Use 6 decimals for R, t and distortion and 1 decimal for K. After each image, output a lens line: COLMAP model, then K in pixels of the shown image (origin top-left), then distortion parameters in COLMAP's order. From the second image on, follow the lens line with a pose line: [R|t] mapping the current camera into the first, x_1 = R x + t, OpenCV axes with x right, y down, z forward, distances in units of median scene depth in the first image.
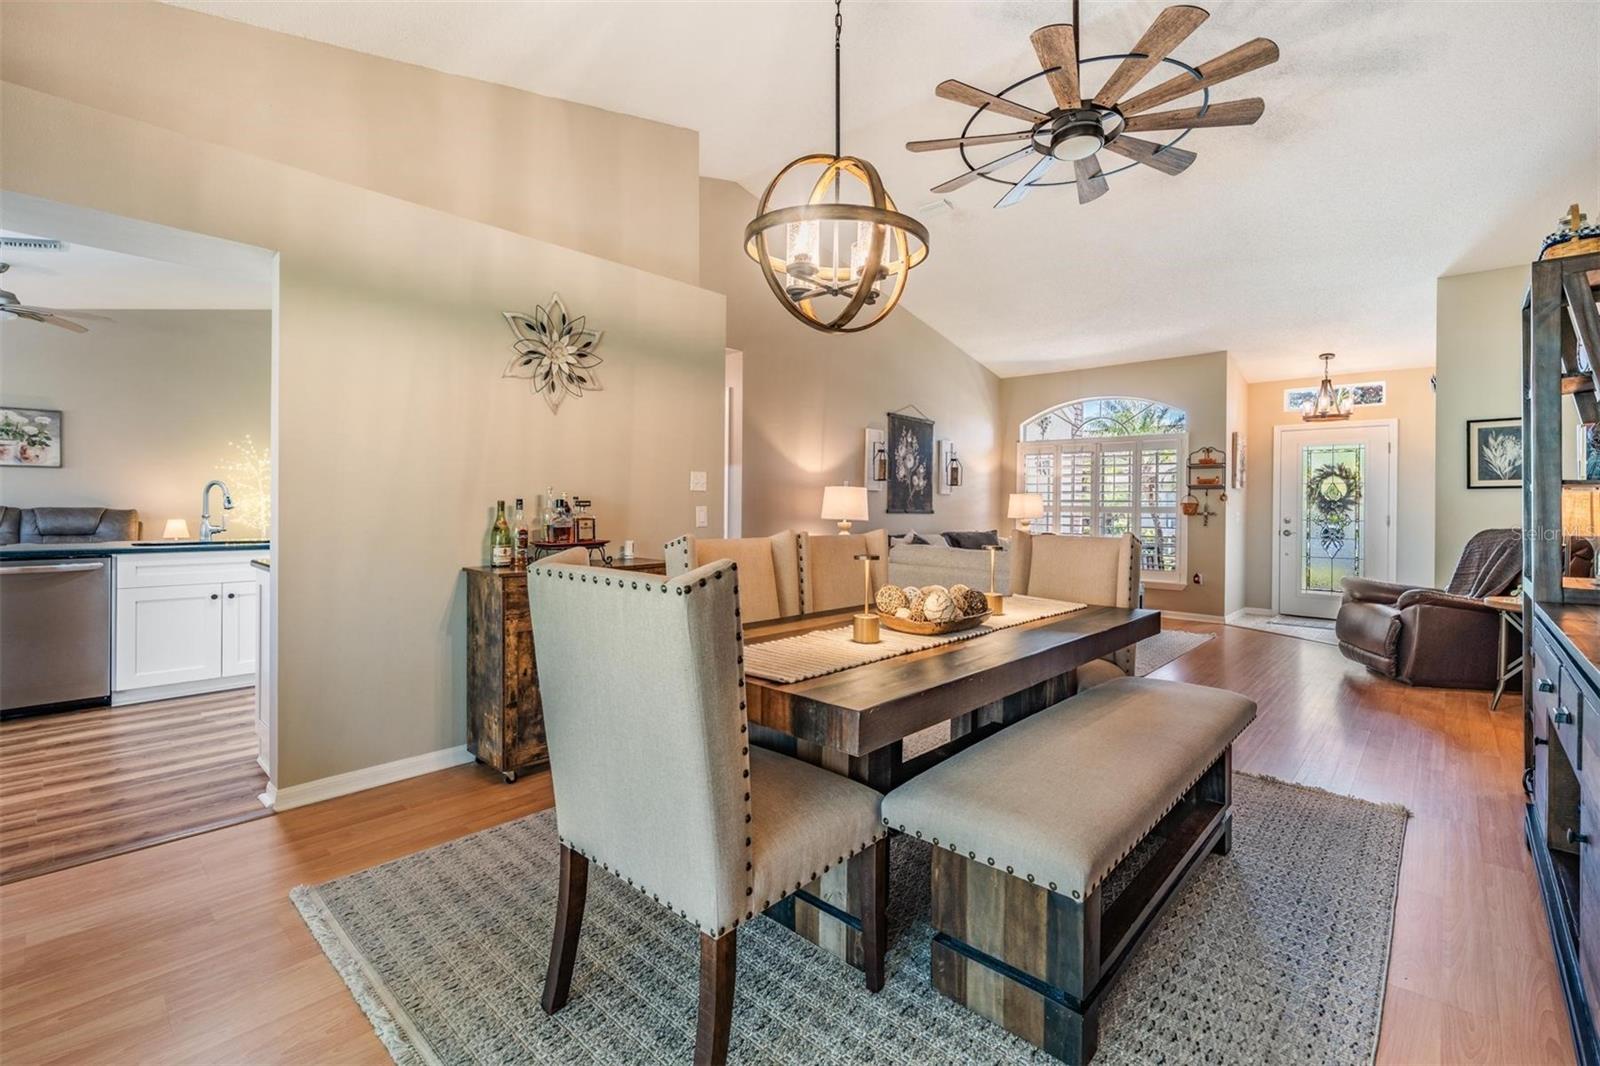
lens RADIAL K [[693.4, 0, 805.7], [0, 693.4, 516.6], [0, 0, 1]] dist [-0.002827, 0.000240]
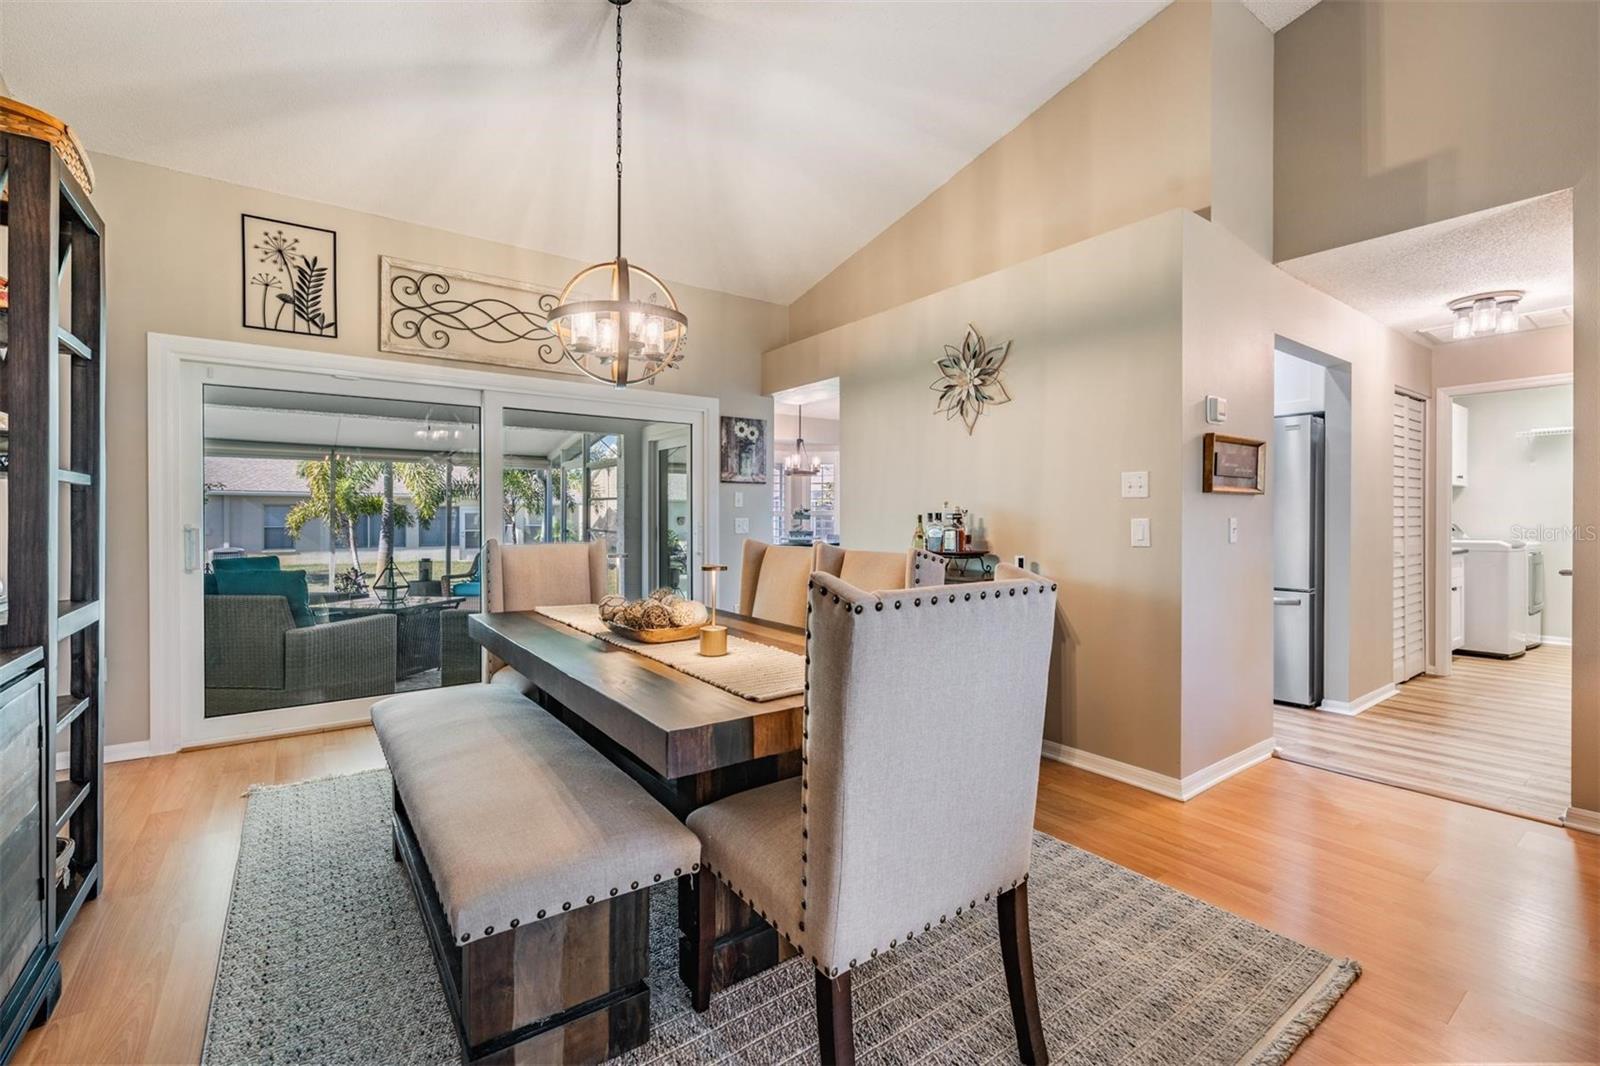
lens RADIAL K [[693.4, 0, 803.2], [0, 693.4, 518.7], [0, 0, 1]] dist [-0.002827, 0.000240]
pose [[-0.195470, 0.007943, -0.980677, 0.437033], [-0.002951, 0.999958, 0.008688, -0.012964], [0.980705, 0.004593, -0.195439, 0.540397]]
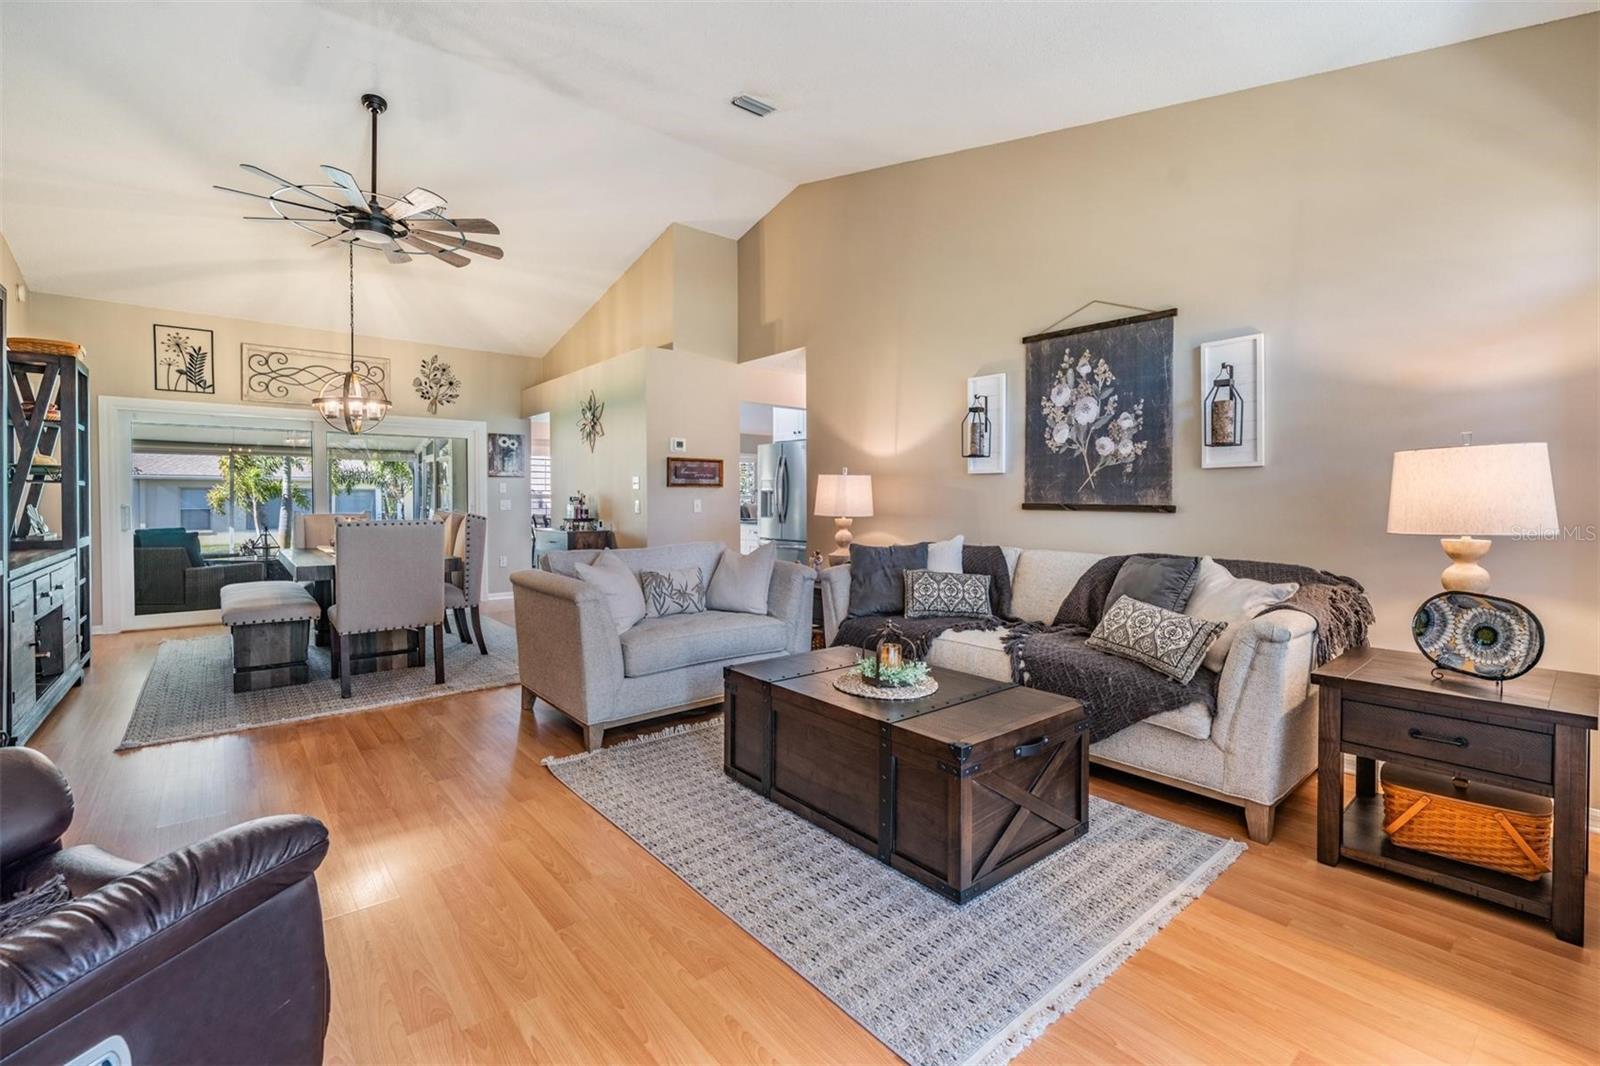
lens RADIAL K [[693.4, 0, 801.9], [0, 693.4, 510.5], [0, 0, 1]] dist [-0.002827, 0.000240]
pose [[-0.128434, 0.021433, -0.991486, 0.707310], [-0.003513, 0.999750, 0.022067, -0.015834], [0.991712, 0.006318, -0.128327, 0.868468]]
